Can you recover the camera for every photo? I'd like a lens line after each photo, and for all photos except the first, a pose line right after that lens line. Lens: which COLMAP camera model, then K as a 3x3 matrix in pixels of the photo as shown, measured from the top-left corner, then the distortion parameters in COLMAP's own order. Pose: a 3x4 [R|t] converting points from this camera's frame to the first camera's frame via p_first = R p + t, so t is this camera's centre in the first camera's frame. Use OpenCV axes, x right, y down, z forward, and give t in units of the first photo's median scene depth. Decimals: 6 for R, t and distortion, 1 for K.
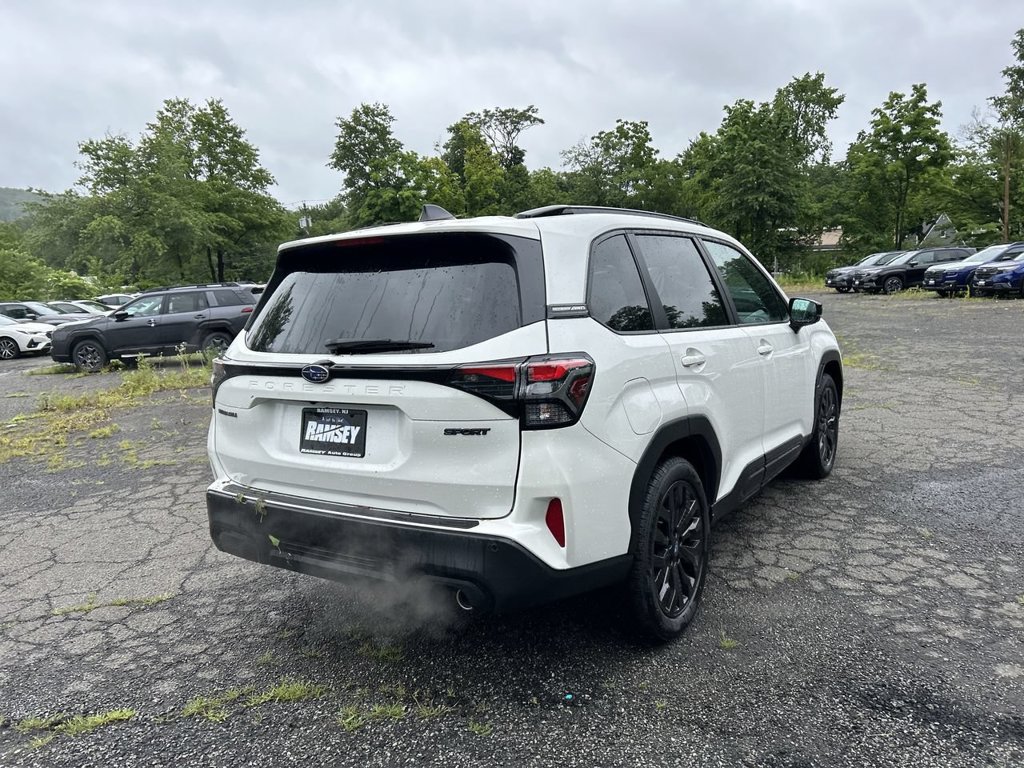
lens RADIAL K [[778.2, 0, 504.2], [0, 778.2, 369.0], [0, 0, 1]] dist [0.059667, -0.076079]
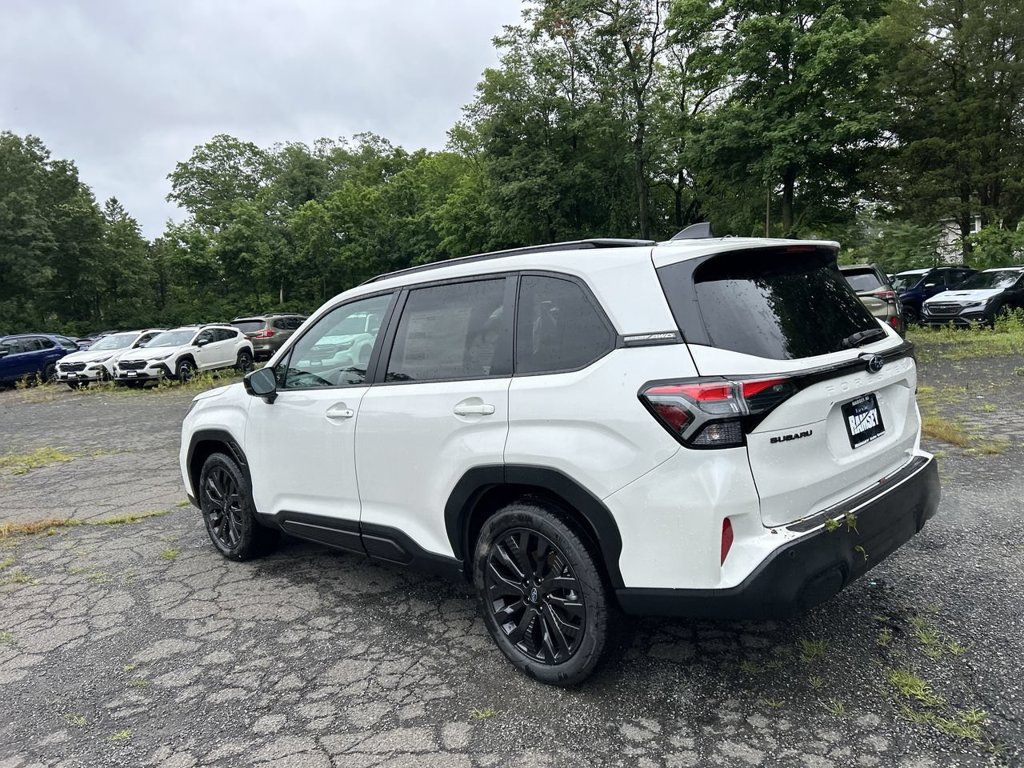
lens RADIAL K [[779.4, 0, 507.4], [0, 779.4, 360.8], [0, 0, 1]] dist [0.058977, -0.074161]
pose [[0.198133, -0.029720, 0.979725, -0.077205], [0.176310, 0.984318, -0.005797, -0.004455], [-0.964188, 0.173883, 0.200265, 0.070182]]
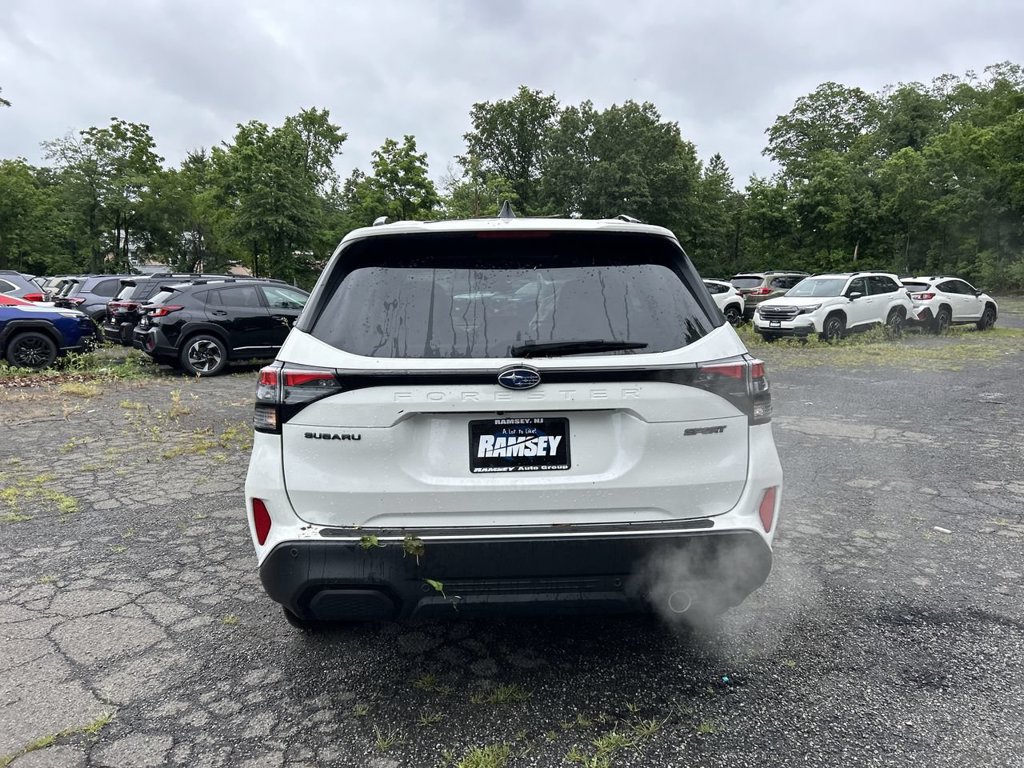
lens RADIAL K [[779.4, 0, 507.4], [0, 779.4, 360.8], [0, 0, 1]] dist [0.058977, -0.074161]
pose [[0.802199, -0.009993, 0.596973, -0.042759], [0.032512, 0.999108, -0.026965, 0.000510], [-0.596171, 0.041040, 0.801808, 0.016947]]
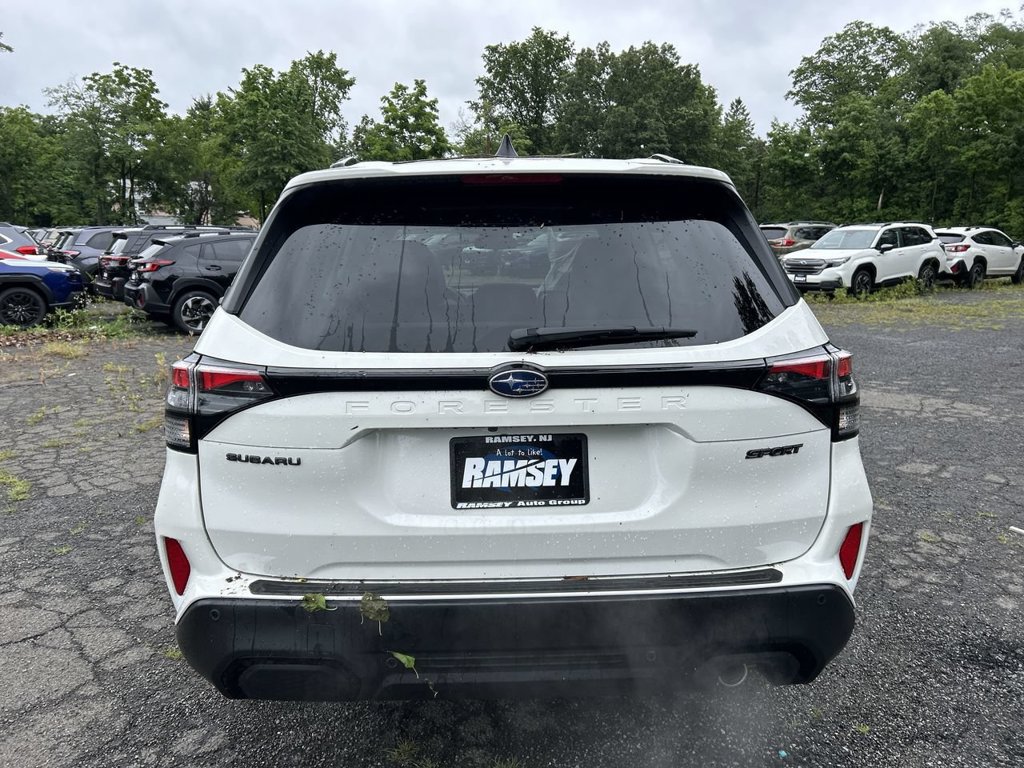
lens RADIAL K [[778.2, 0, 504.2], [0, 778.2, 369.0], [0, 0, 1]] dist [0.059667, -0.076079]
pose [[0.814304, -0.050851, 0.578207, -0.033853], [0.030402, 0.998524, 0.045001, -0.001865], [-0.579642, -0.019066, 0.814648, 0.027452]]
